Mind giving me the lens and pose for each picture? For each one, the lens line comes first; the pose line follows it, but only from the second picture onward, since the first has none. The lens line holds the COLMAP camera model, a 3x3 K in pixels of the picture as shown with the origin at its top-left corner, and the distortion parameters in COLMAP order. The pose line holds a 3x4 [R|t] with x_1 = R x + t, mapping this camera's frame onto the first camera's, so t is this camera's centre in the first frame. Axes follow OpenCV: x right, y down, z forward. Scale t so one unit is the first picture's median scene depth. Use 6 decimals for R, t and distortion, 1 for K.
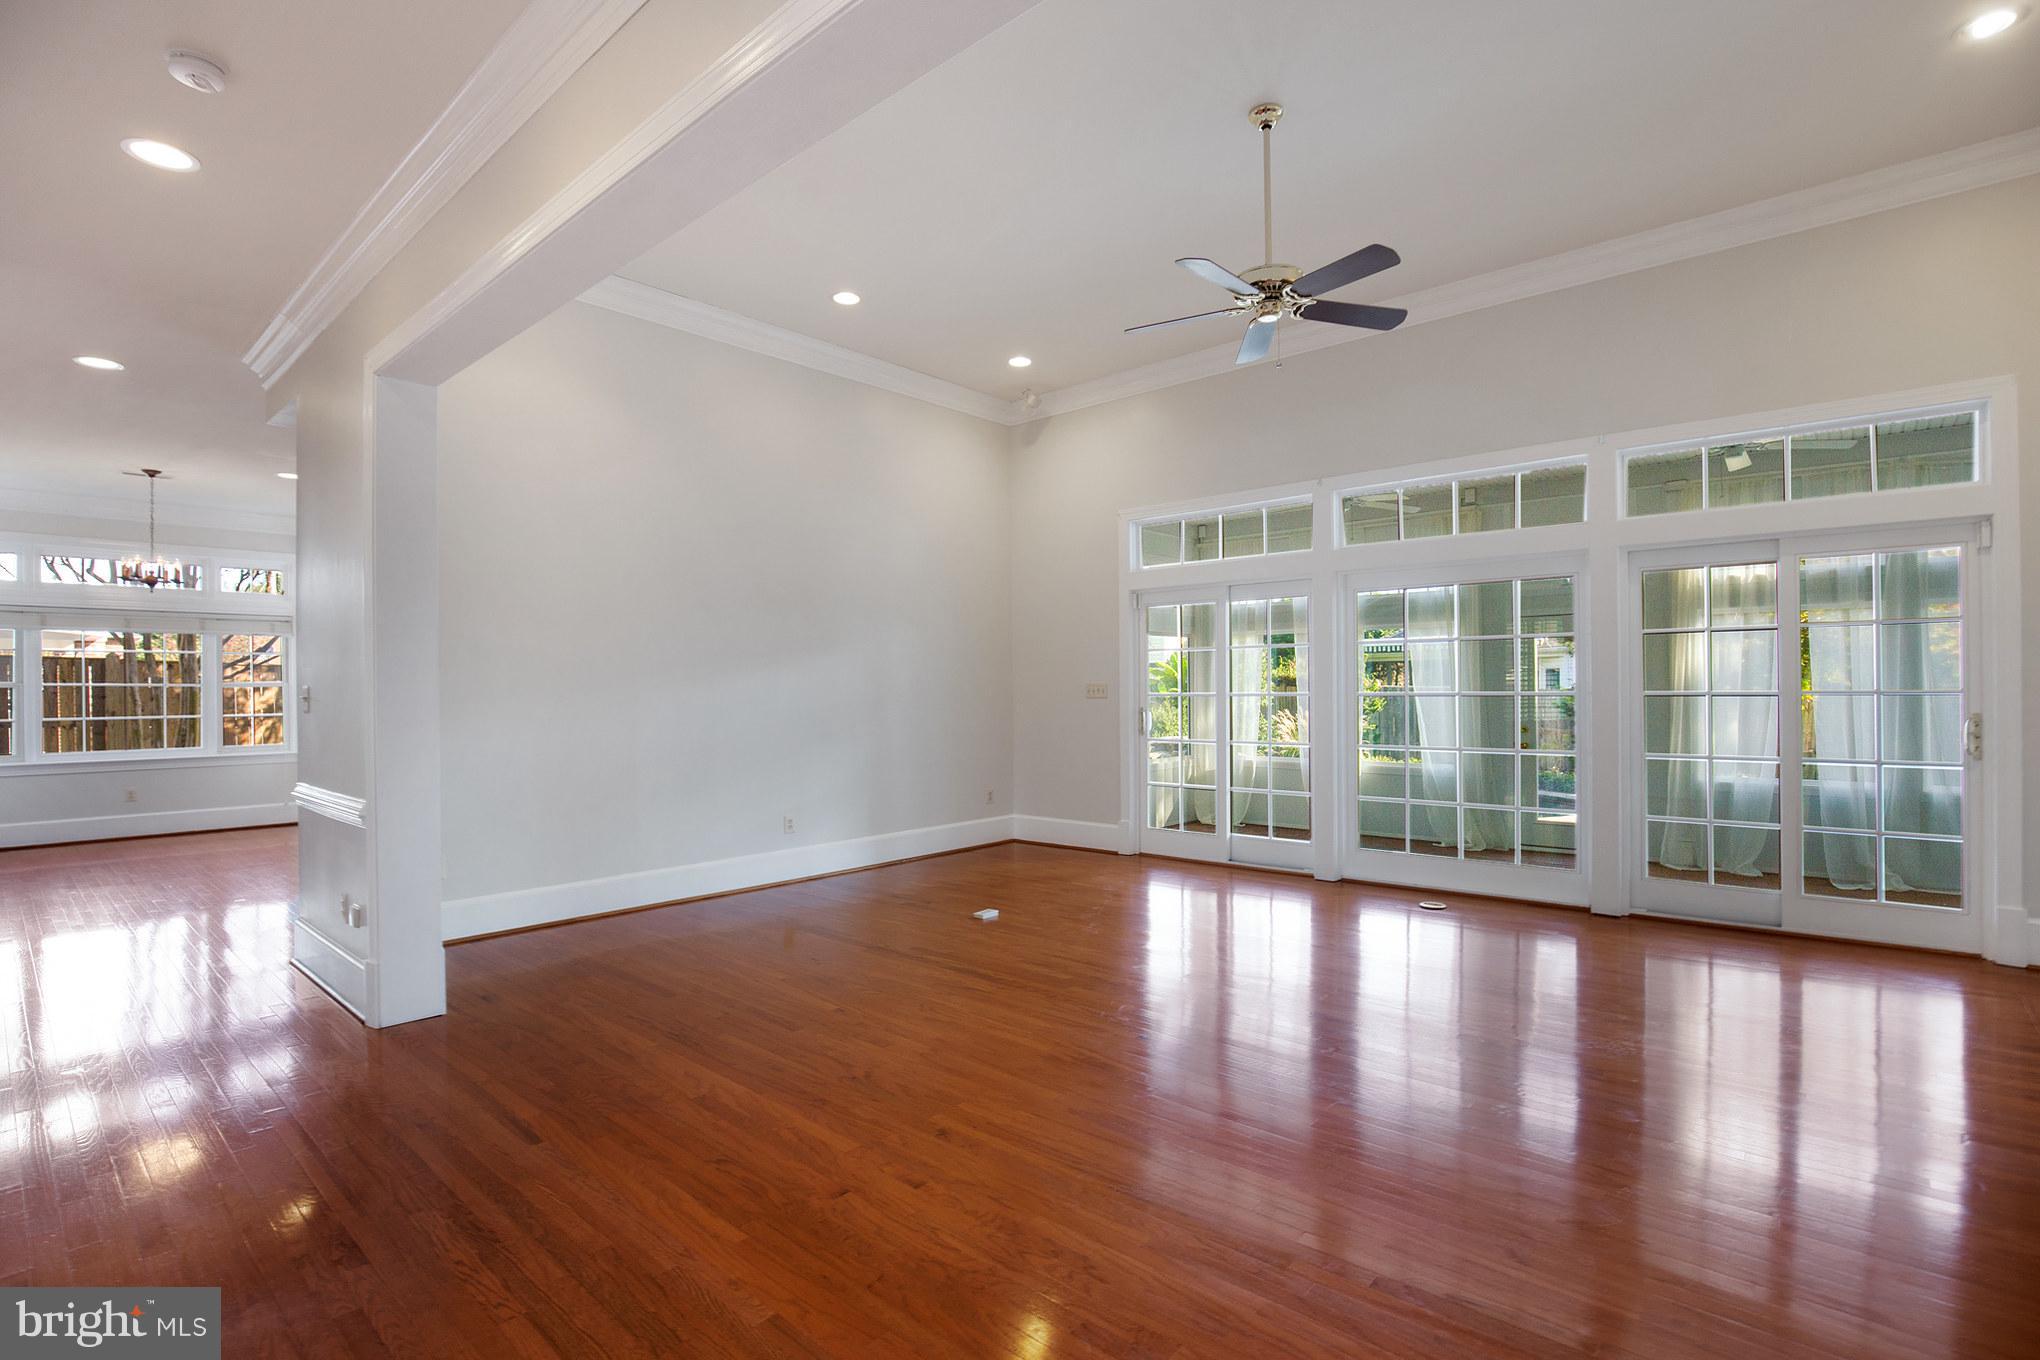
lens RADIAL K [[934.1, 0, 1031.2], [0, 934.1, 688.4], [0, 0, 1]] dist [-0.032464, 0.000452]
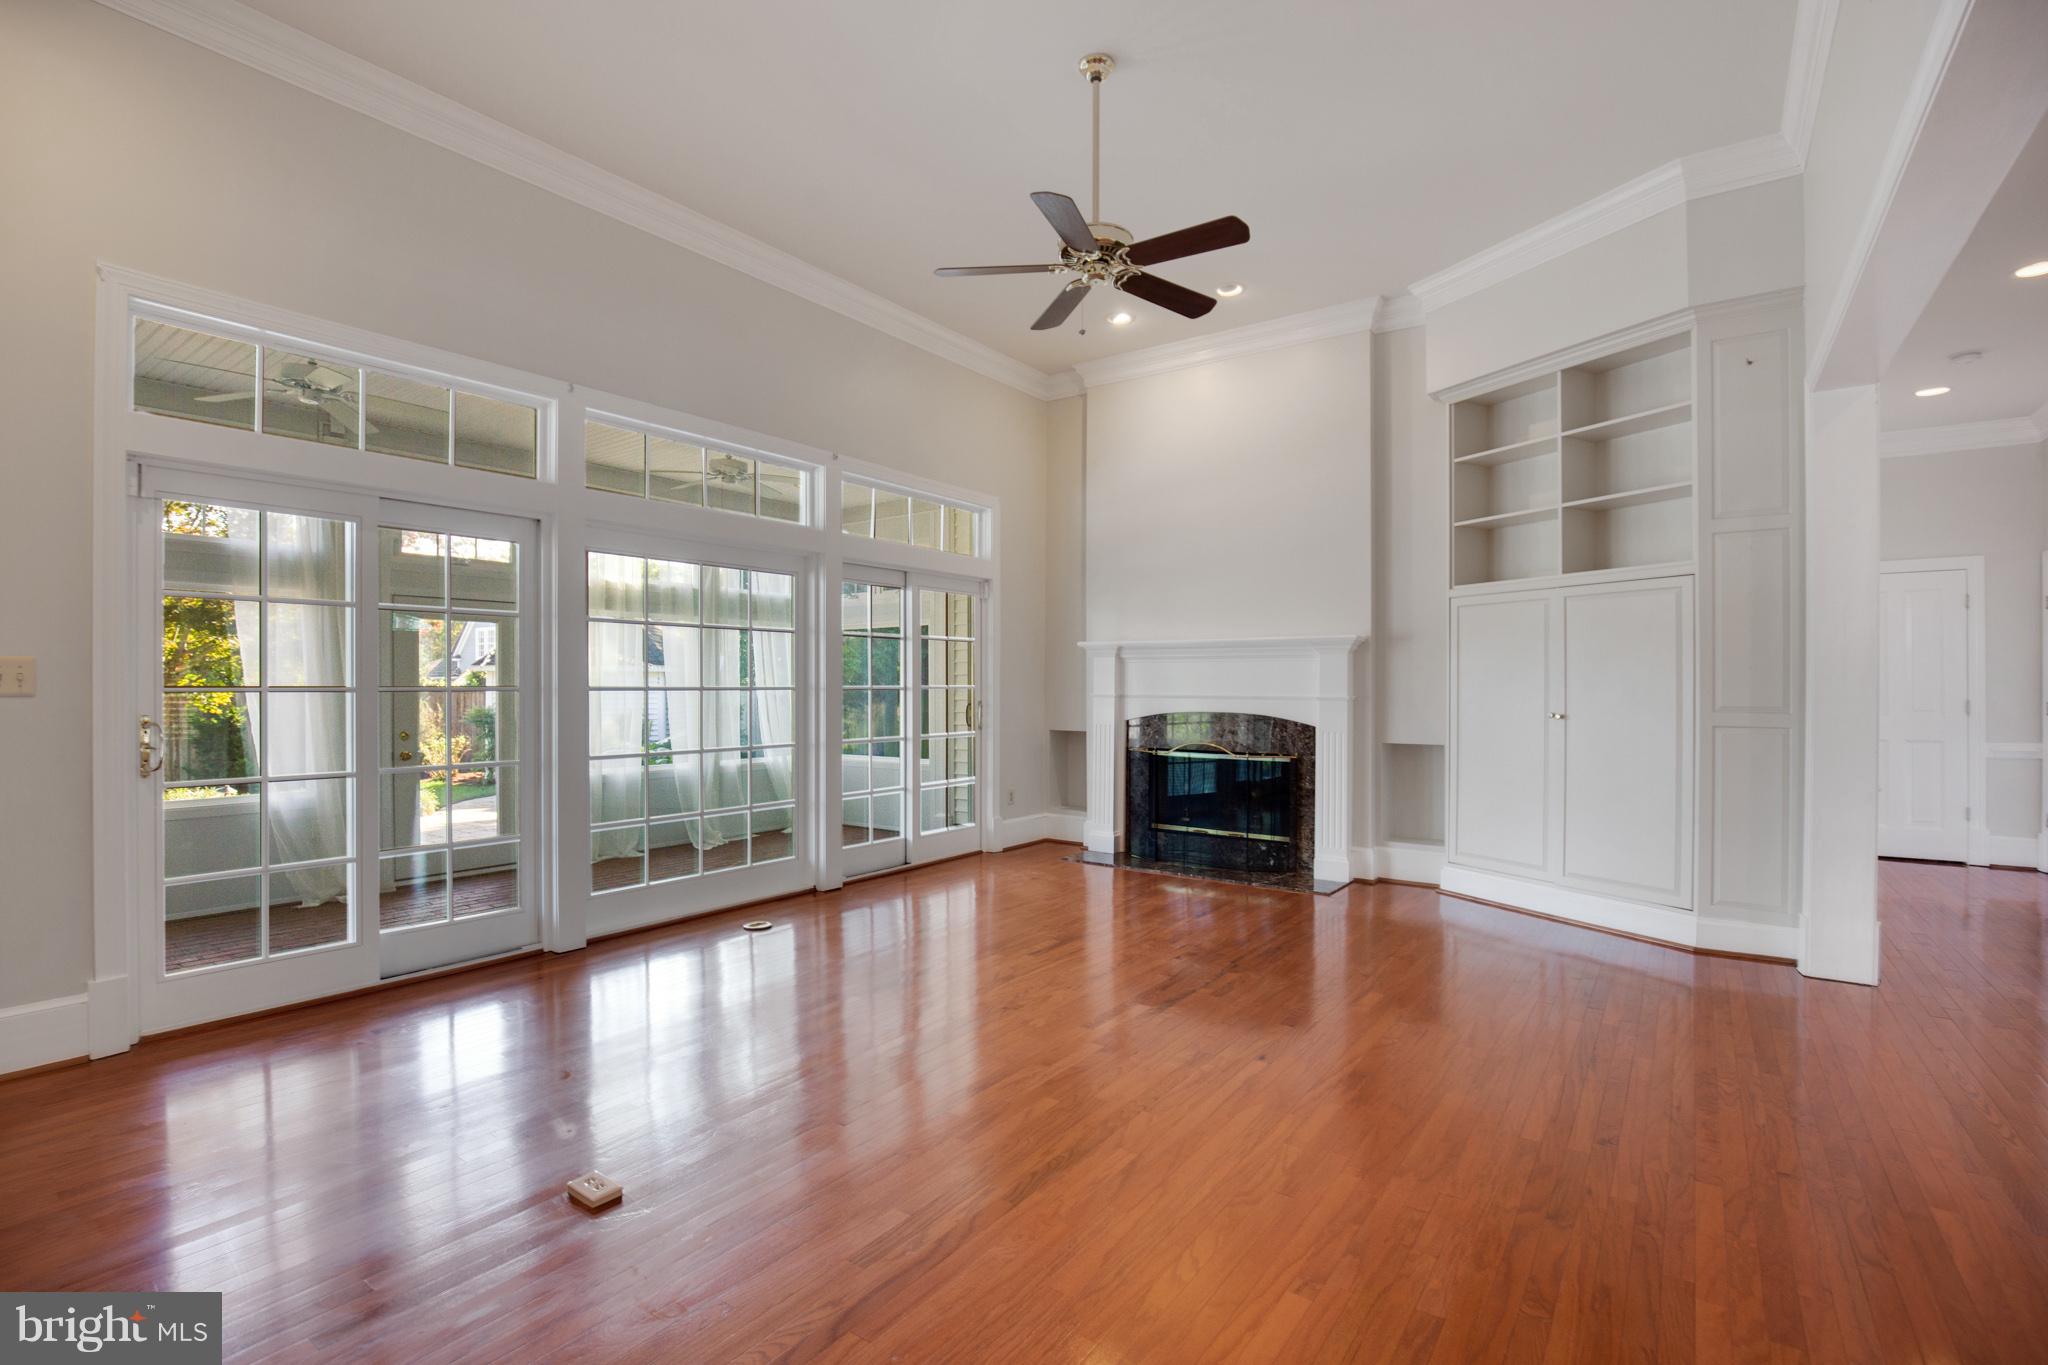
lens RADIAL K [[937.7, 0, 1035.3], [0, 937.7, 690.9], [0, 0, 1]] dist [-0.032464, 0.000452]
pose [[-0.085821, 0.001705, 0.996309, -0.400749], [-0.000597, 0.999998, -0.001763, 0.010198], [-0.996310, -0.000746, -0.085820, 0.681102]]
